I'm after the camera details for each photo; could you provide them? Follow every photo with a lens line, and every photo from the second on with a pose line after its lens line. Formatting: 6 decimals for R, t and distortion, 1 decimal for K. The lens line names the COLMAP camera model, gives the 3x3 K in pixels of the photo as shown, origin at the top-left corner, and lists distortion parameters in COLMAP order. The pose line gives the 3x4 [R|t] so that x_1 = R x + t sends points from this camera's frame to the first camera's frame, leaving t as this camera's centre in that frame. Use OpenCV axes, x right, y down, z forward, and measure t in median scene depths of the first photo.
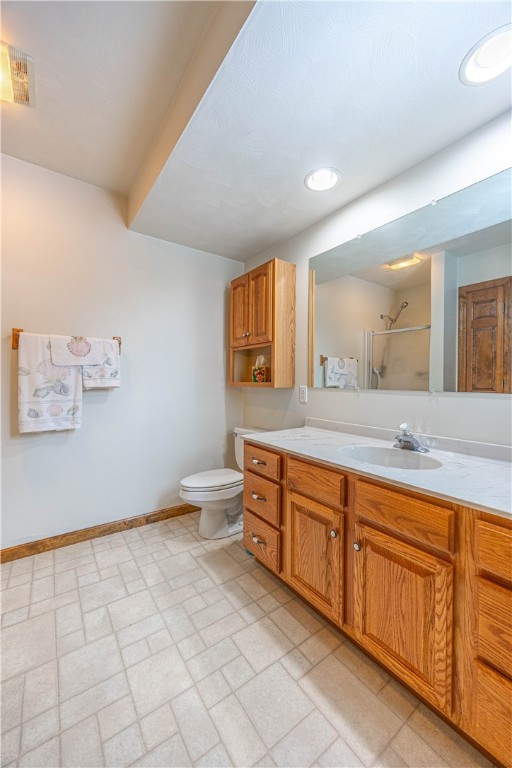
lens RADIAL K [[293.3, 0, 256.0], [0, 293.3, 384.0], [0, 0, 1]] dist [-0.000310, -0.000485]
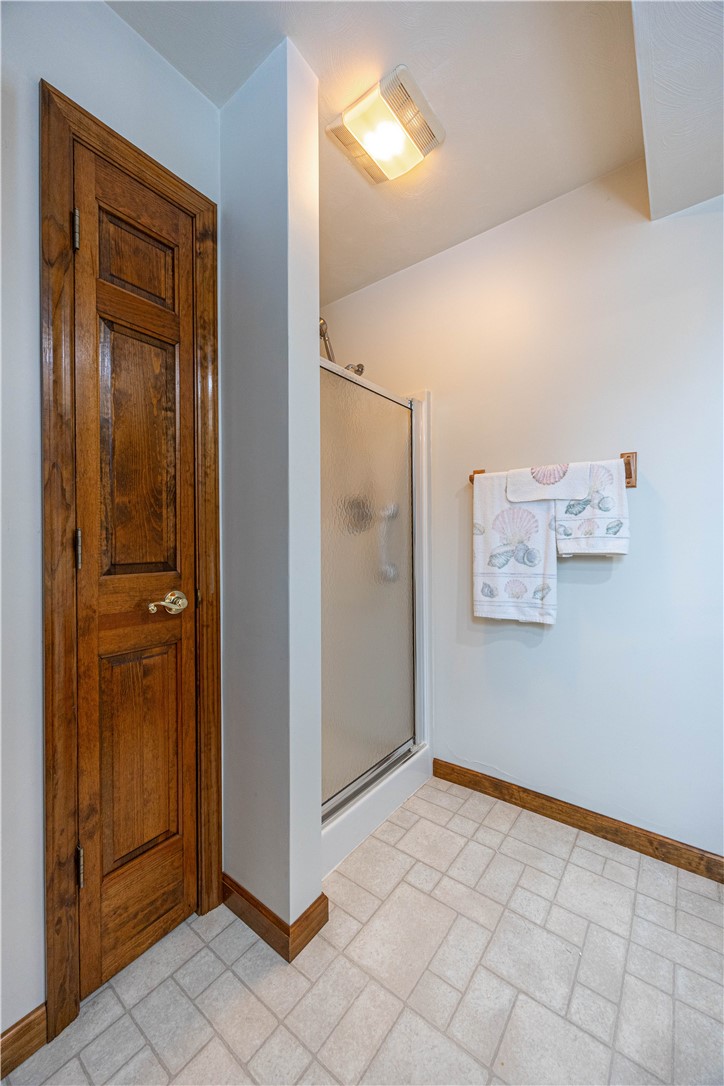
lens RADIAL K [[414.8, 0, 362.0], [0, 414.8, 543.0], [0, 0, 1]] dist [-0.000310, -0.000485]
pose [[0.294705, -0.004271, -0.955579, 0.068881], [-0.005386, 0.999967, -0.006130, -0.001846], [0.955573, 0.006954, 0.294673, 0.412160]]
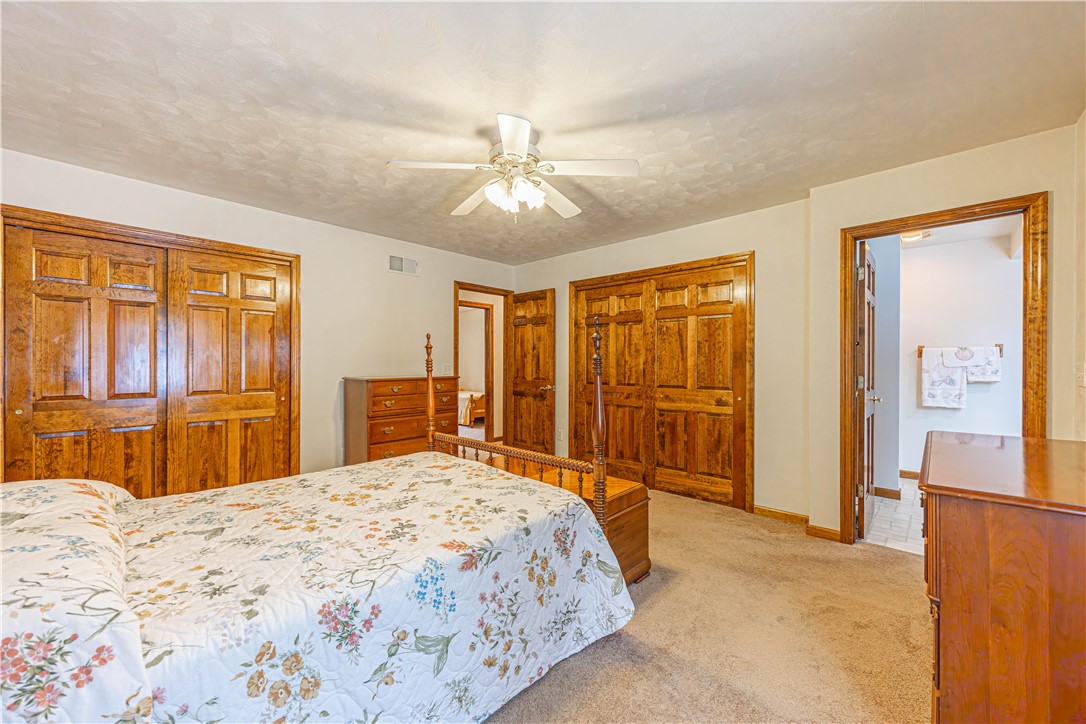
lens RADIAL K [[414.8, 0, 543.0], [0, 414.8, 362.0], [0, 0, 1]] dist [-0.000310, -0.000485]
pose [[0.193009, -0.008519, -0.981160, 1.103092], [-0.011217, 0.999878, -0.010888, -0.039595], [0.981133, 0.013107, 0.192889, -1.583353]]
